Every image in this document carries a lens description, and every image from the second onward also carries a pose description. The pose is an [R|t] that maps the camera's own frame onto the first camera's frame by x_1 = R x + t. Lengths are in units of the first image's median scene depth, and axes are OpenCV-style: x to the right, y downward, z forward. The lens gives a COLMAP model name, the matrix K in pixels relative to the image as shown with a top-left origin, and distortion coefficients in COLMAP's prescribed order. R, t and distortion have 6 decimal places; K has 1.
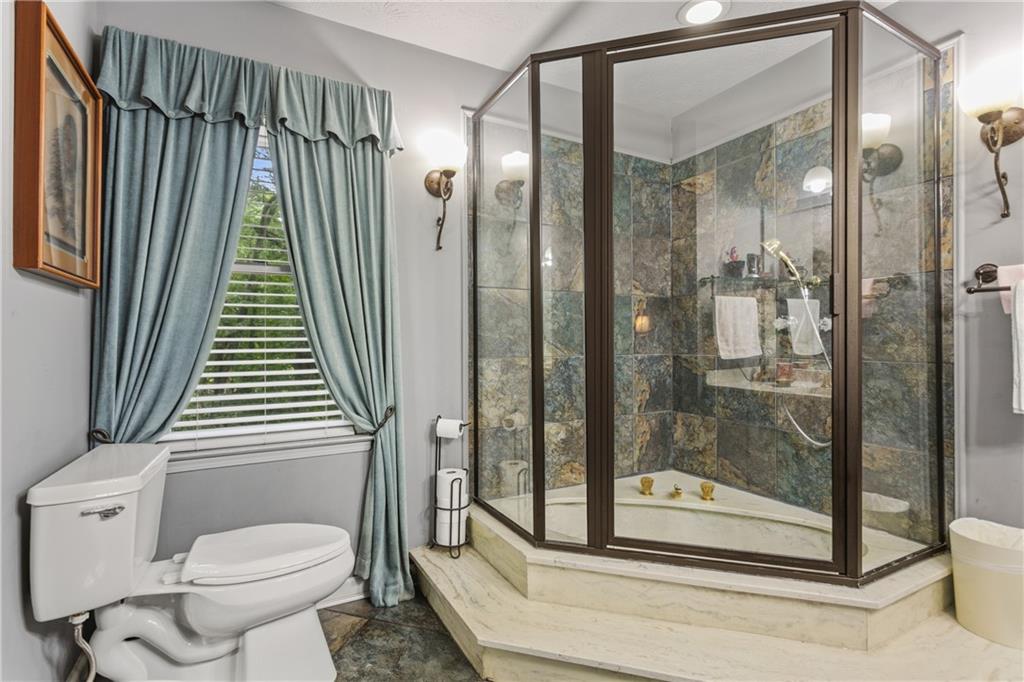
lens RADIAL K [[492.0, 0, 513.5], [0, 492.0, 337.5], [0, 0, 1]] dist [-0.001065, 0.006019]
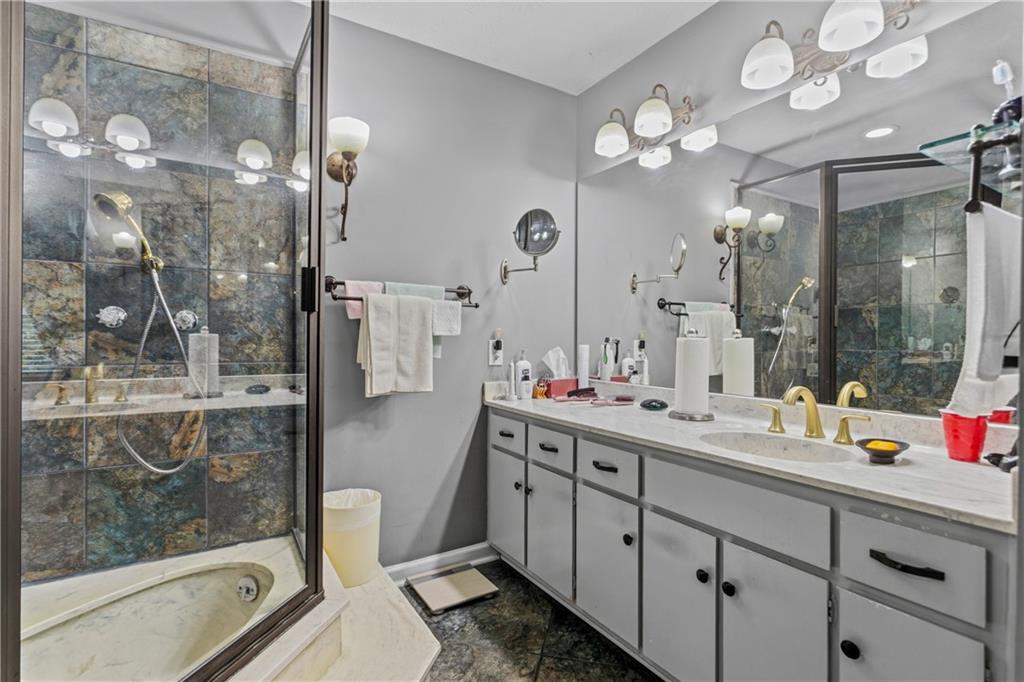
lens RADIAL K [[492.0, 0, 511.2], [0, 492.0, 342.2], [0, 0, 1]] dist [-0.001065, 0.006019]
pose [[-0.048955, -0.003064, 0.998796, -0.211256], [-0.007106, 0.999971, 0.002720, 0.003308], [-0.998776, -0.006965, -0.048976, 0.530121]]
